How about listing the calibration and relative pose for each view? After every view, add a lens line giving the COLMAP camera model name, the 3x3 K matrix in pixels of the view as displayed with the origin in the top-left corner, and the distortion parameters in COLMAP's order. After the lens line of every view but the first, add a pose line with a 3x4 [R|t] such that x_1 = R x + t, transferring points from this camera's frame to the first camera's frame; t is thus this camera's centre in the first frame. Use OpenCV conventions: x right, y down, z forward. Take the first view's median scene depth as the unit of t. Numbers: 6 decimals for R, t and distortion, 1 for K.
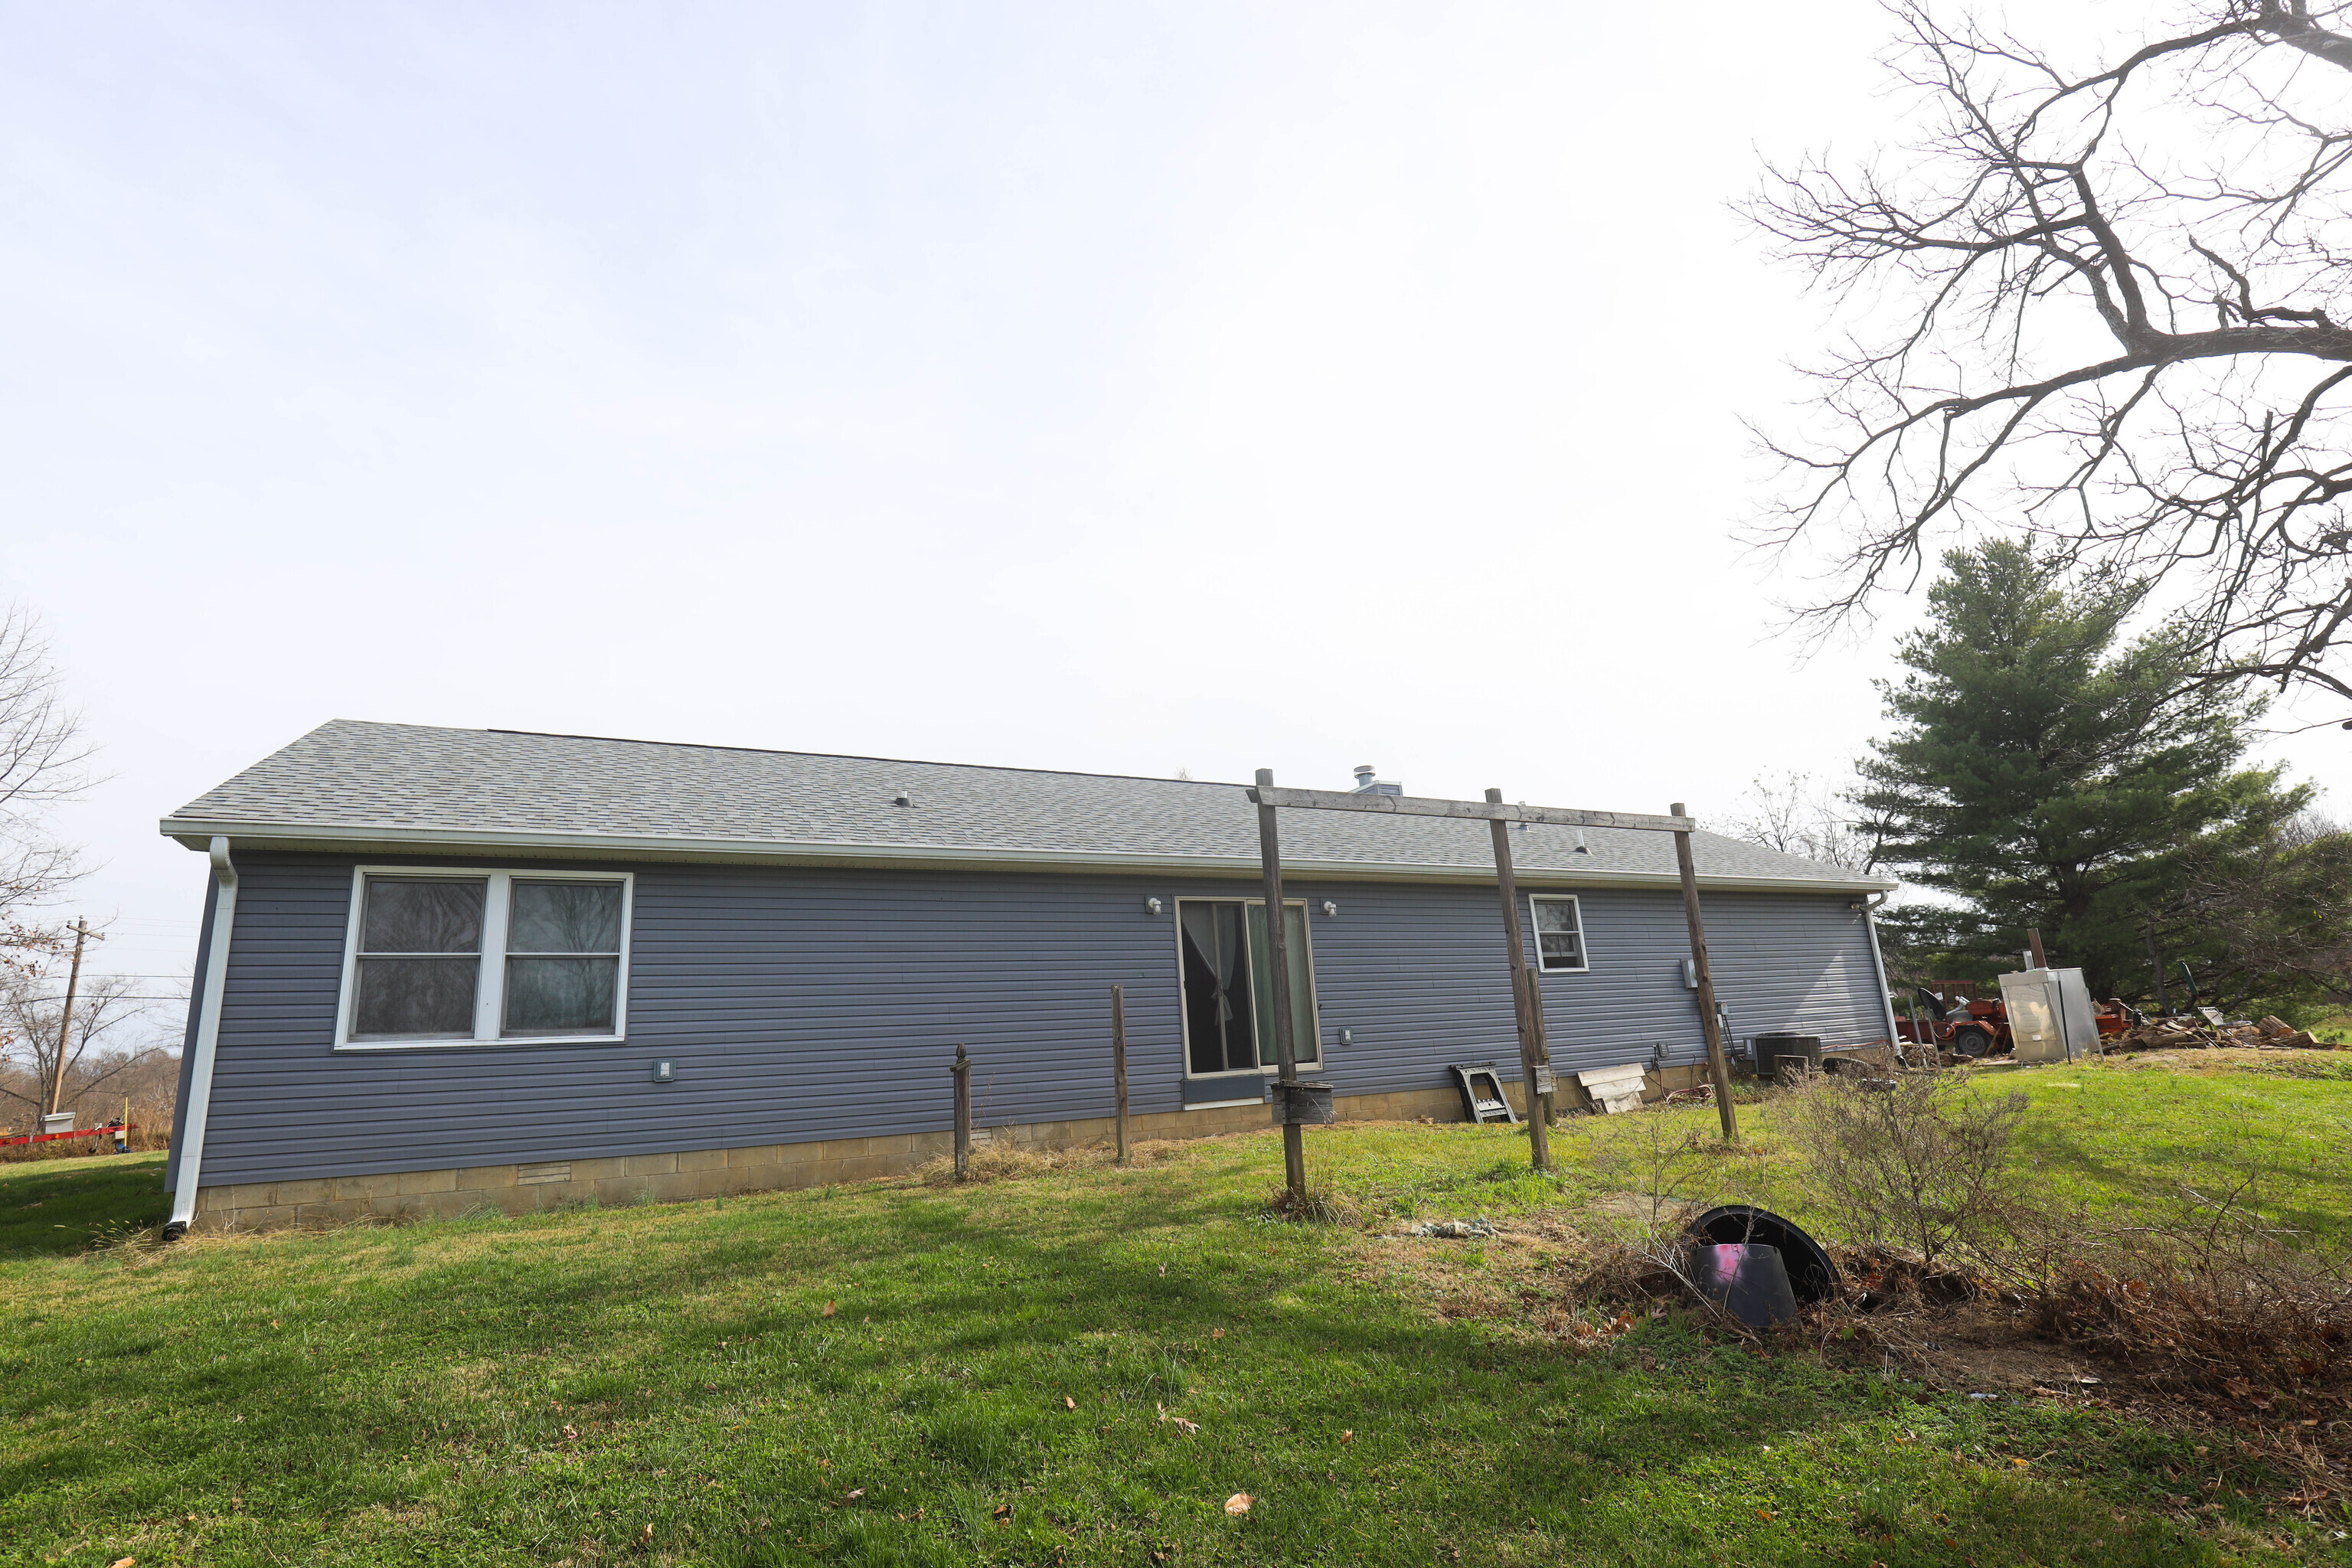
lens RADIAL K [[1082.0, 0, 1180.9], [0, 1082.0, 806.0], [0, 0, 1]] dist [-0.022918, 0.000184]
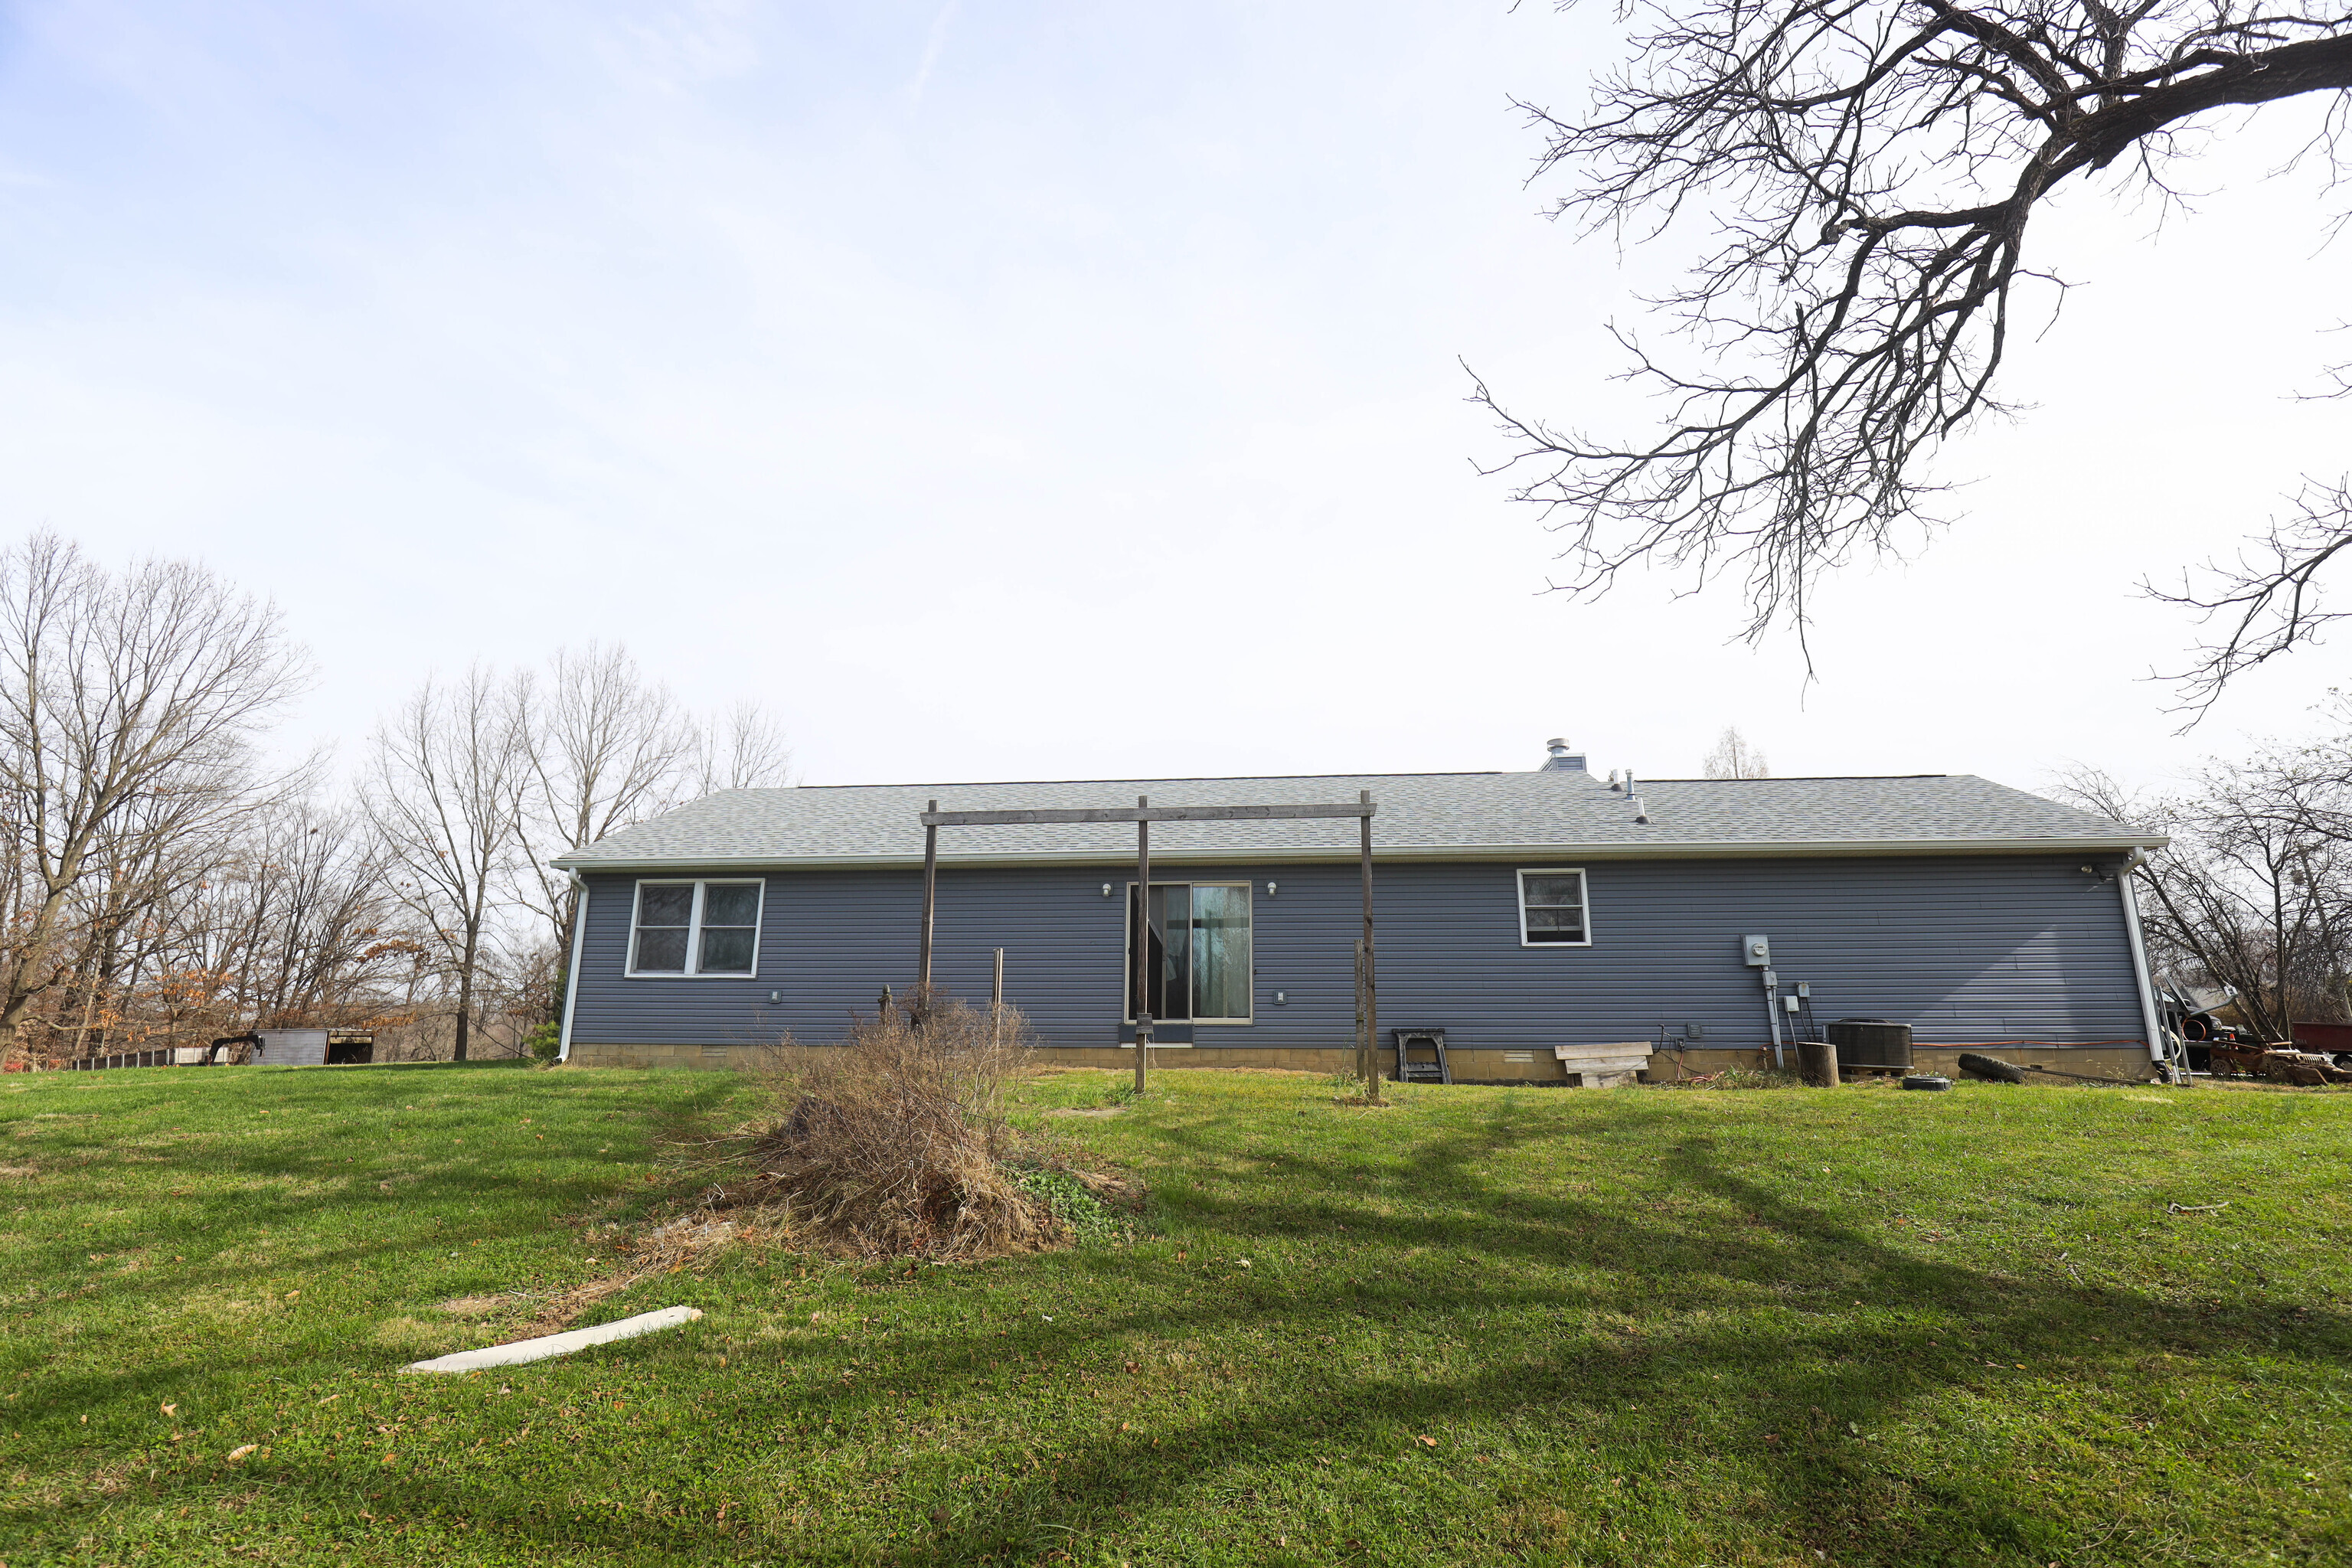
lens RADIAL K [[1082.0, 0, 1180.9], [0, 1082.0, 806.0], [0, 0, 1]] dist [-0.022918, 0.000184]
pose [[0.828000, -0.063022, -0.557175, 0.799945], [0.074097, 0.997247, -0.002686, 0.001935], [0.555811, -0.039061, 0.830391, -0.022945]]
